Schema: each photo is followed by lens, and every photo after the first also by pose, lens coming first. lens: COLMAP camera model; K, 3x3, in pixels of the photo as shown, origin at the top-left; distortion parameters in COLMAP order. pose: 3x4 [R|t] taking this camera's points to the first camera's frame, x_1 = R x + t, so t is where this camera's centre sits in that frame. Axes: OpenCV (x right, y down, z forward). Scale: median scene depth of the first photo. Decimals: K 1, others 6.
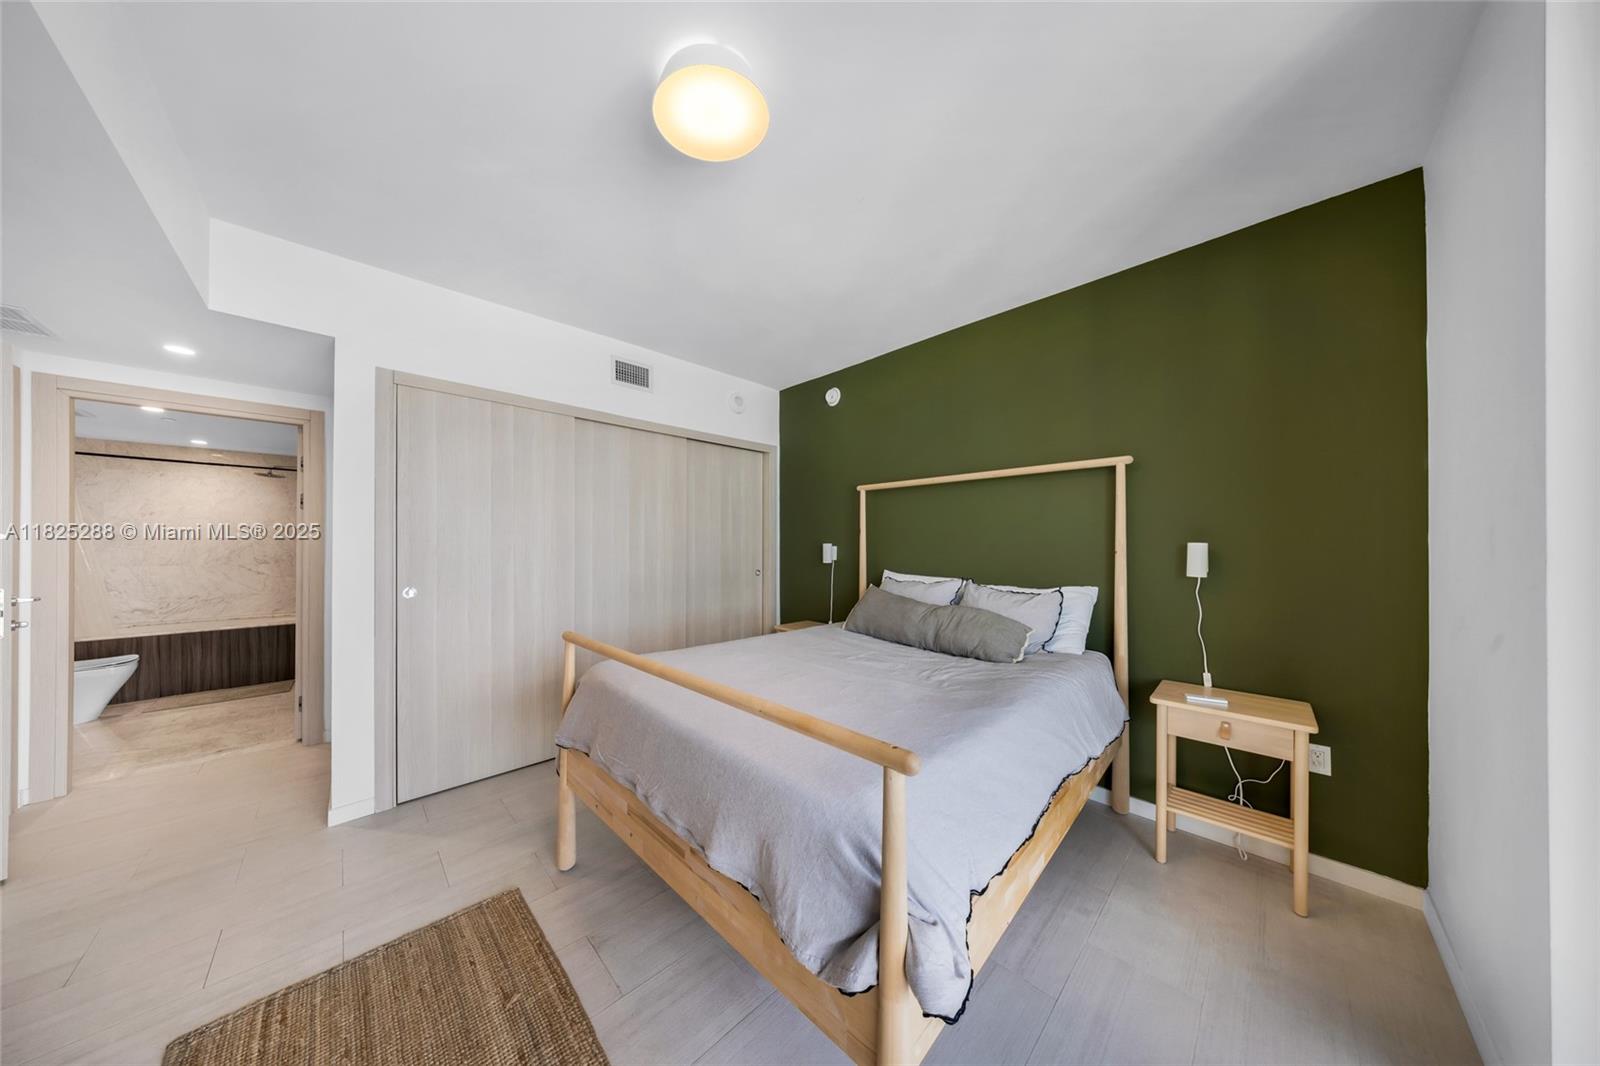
lens RADIAL K [[454.1, 0, 804.1], [0, 454.1, 537.7], [0, 0, 1]] dist [-0.011371, -0.000012]
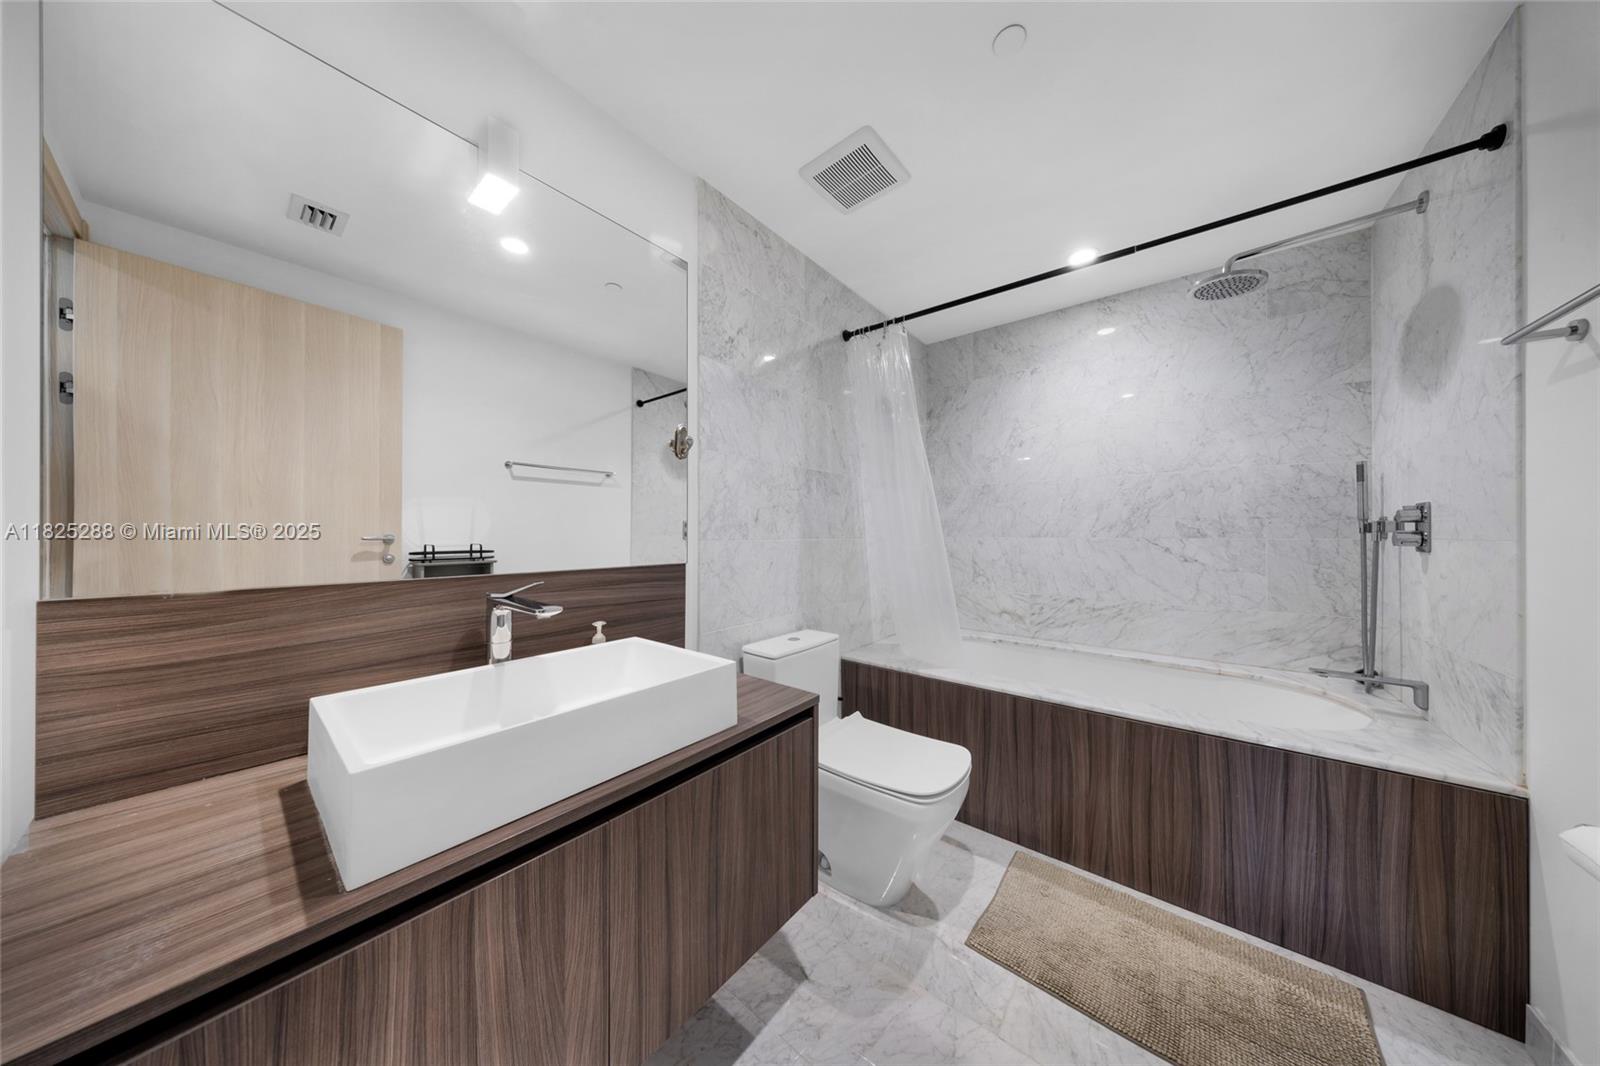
lens RADIAL K [[454.1, 0, 804.1], [0, 454.1, 537.7], [0, 0, 1]] dist [-0.011371, -0.000012]
pose [[0.085964, 0.002971, -0.996294, -0.943430], [0.006998, 0.999969, 0.003586, 0.061973], [0.996274, -0.007280, 0.085940, 0.689046]]
